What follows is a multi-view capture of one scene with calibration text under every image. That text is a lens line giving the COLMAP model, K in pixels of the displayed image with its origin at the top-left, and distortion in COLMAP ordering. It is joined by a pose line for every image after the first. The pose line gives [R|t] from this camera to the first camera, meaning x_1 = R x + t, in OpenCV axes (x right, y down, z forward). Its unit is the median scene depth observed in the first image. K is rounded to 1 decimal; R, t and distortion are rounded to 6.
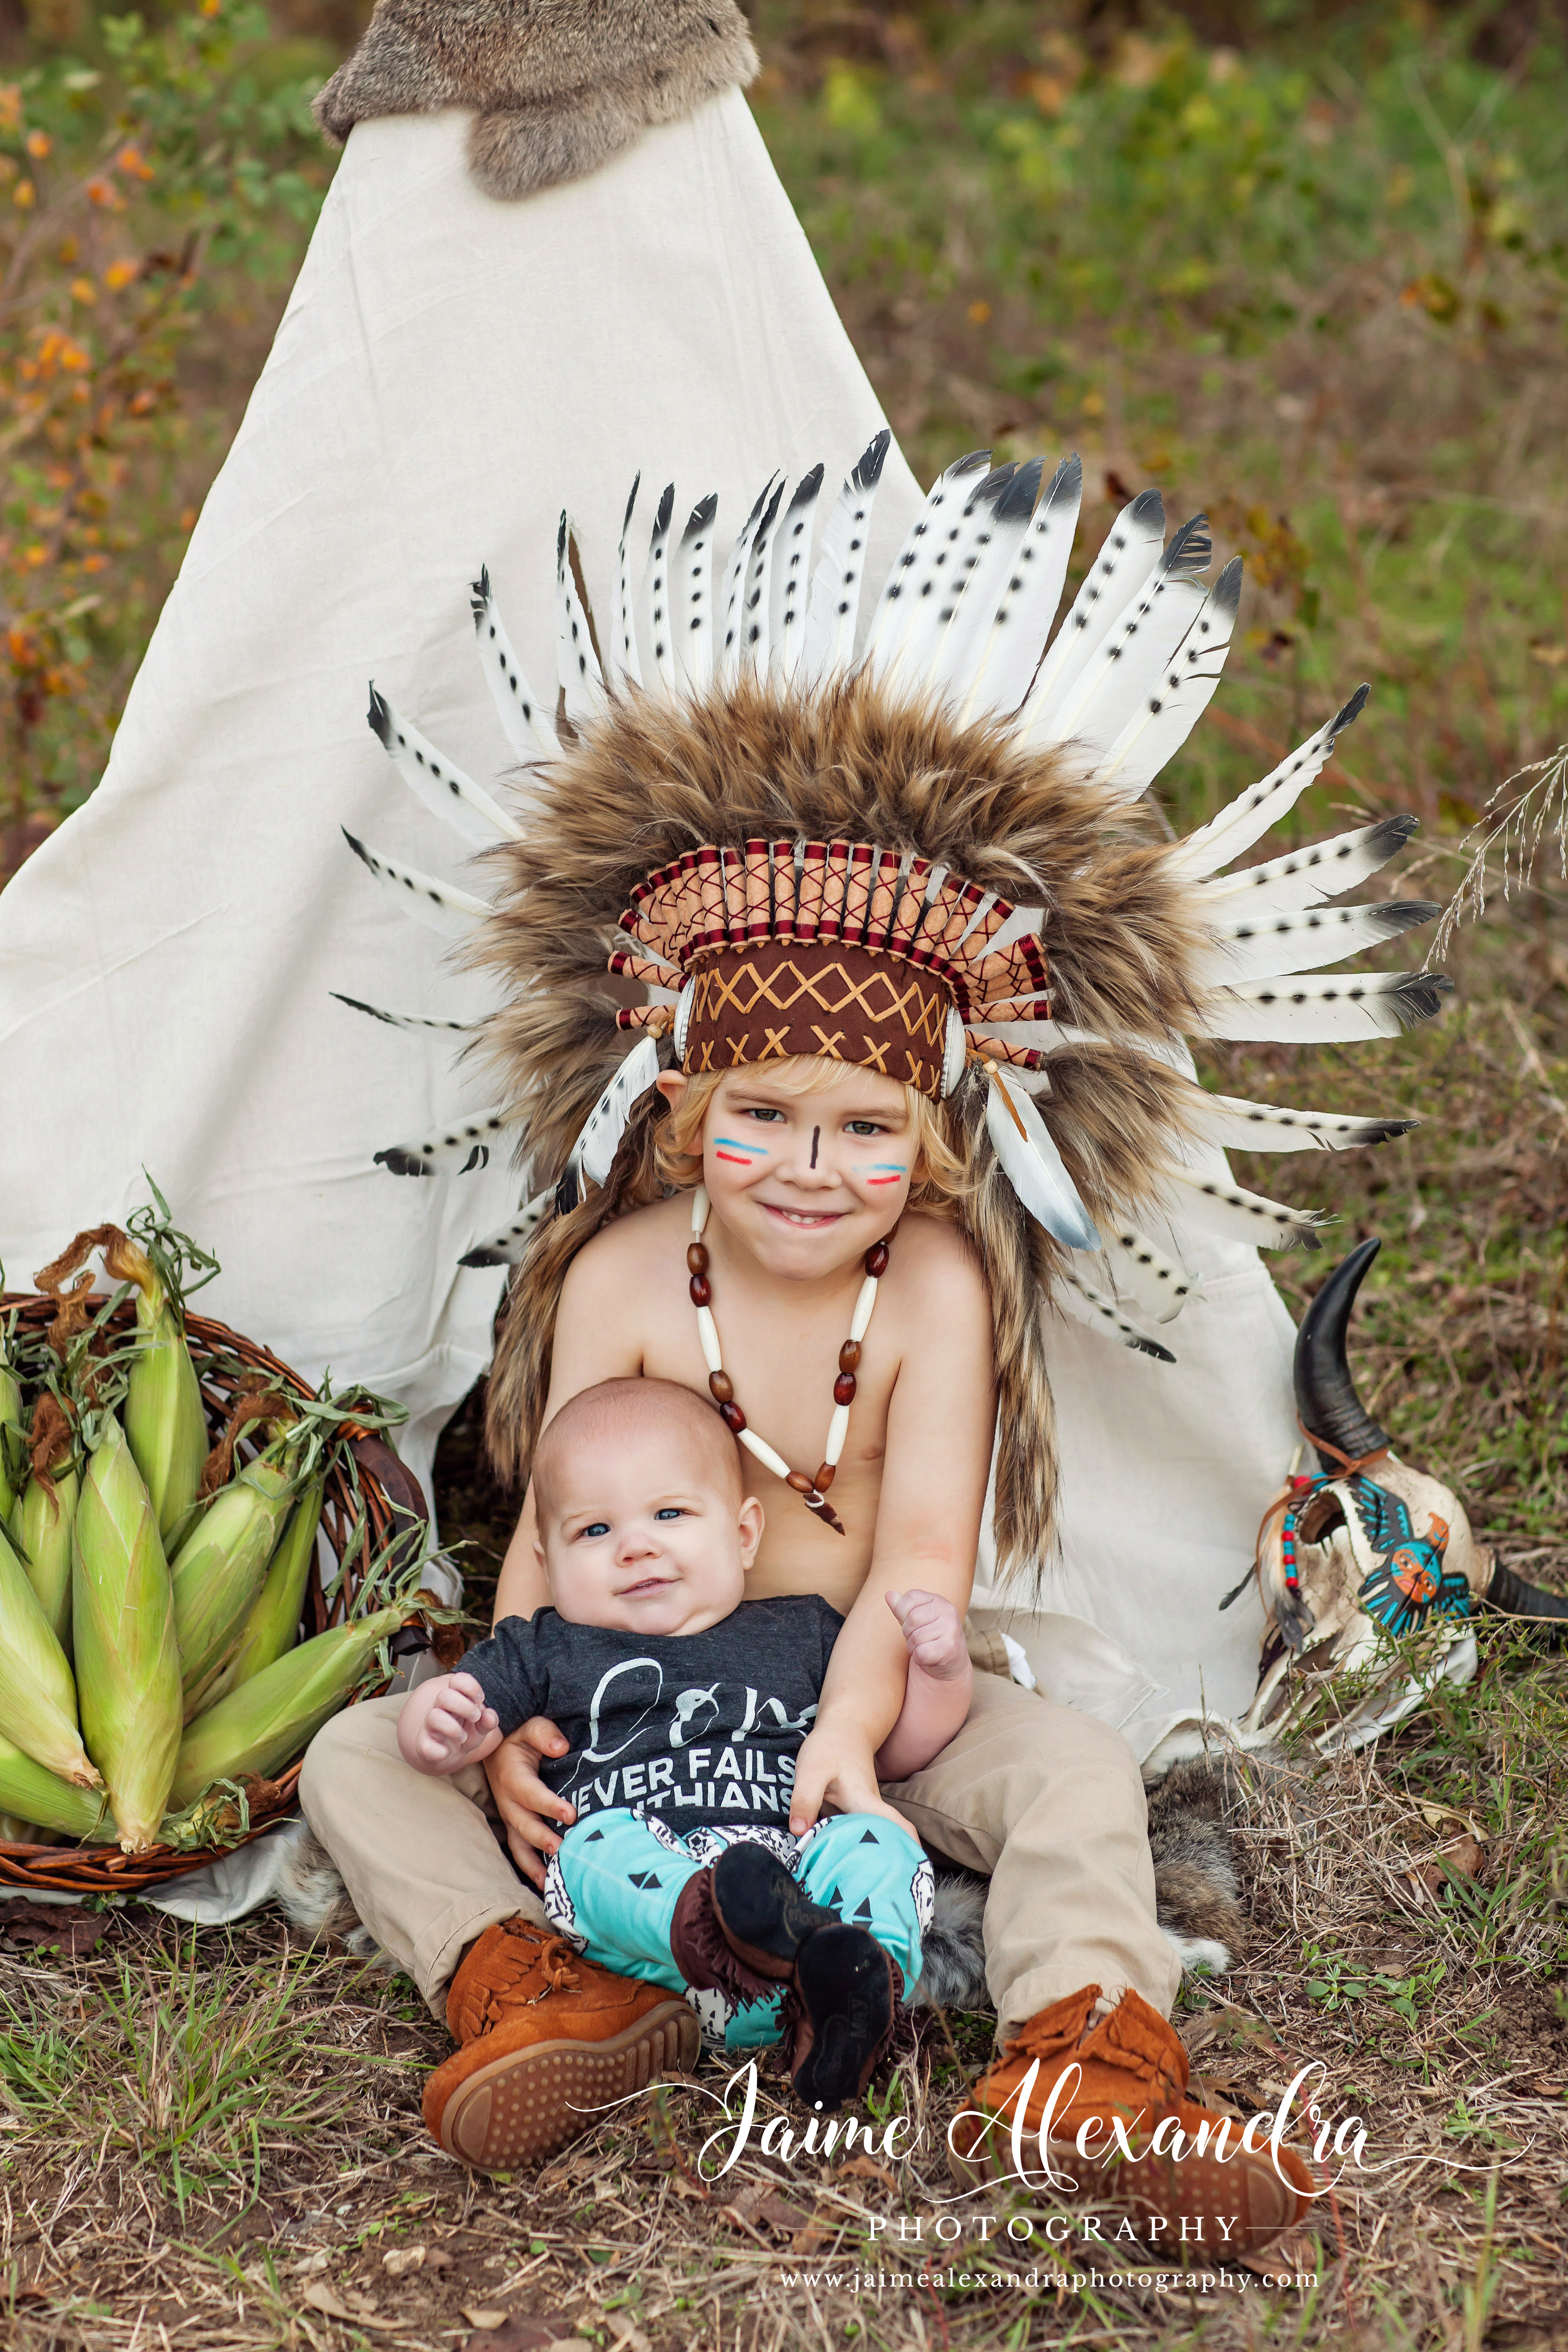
lens RADIAL K [[5721.6, 0, 776.8], [0, 5721.6, 1127.6], [0, 0, 1]] dist [0.047790, 0.268653]
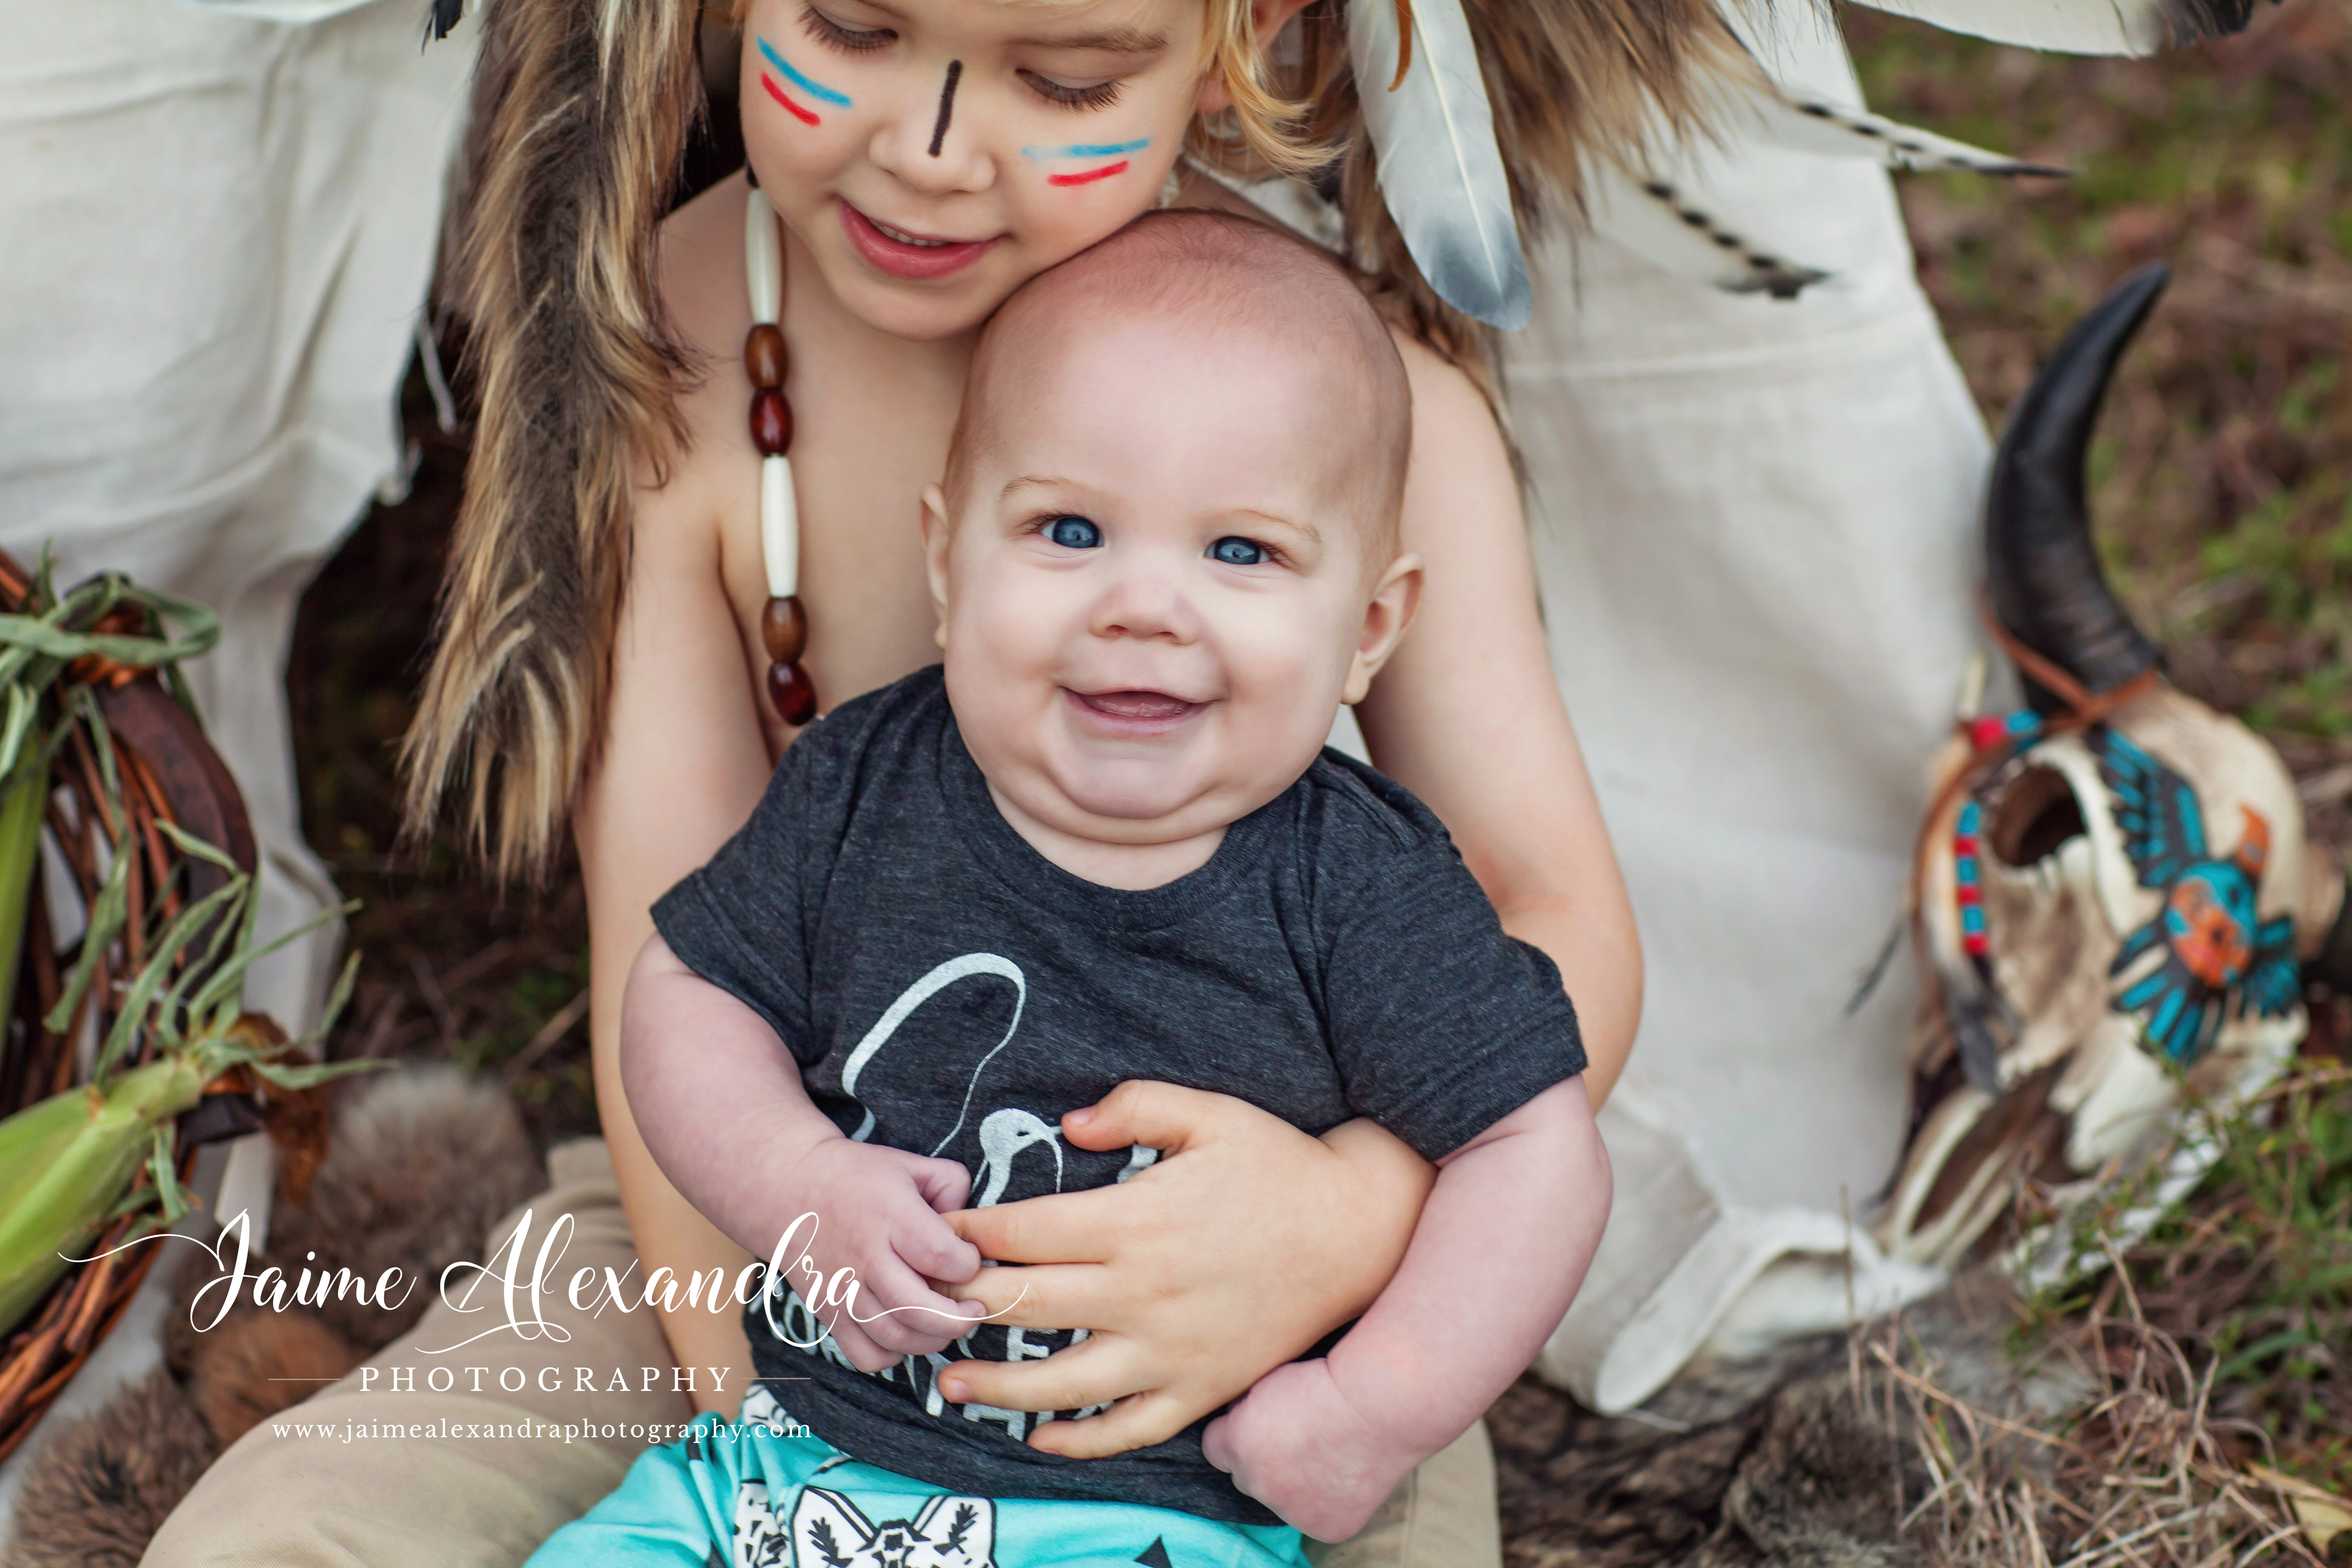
lens RADIAL K [[5721.6, 0, 1176.0], [0, 5721.6, 784.0], [0, 0, 1]] dist [0.047790, 0.268653]
pose [[0.997550, 0.012130, 0.068895, -0.016747], [-0.026085, 0.978324, 0.205431, -0.037926], [-0.064910, -0.206725, 0.976244, 0.508907]]
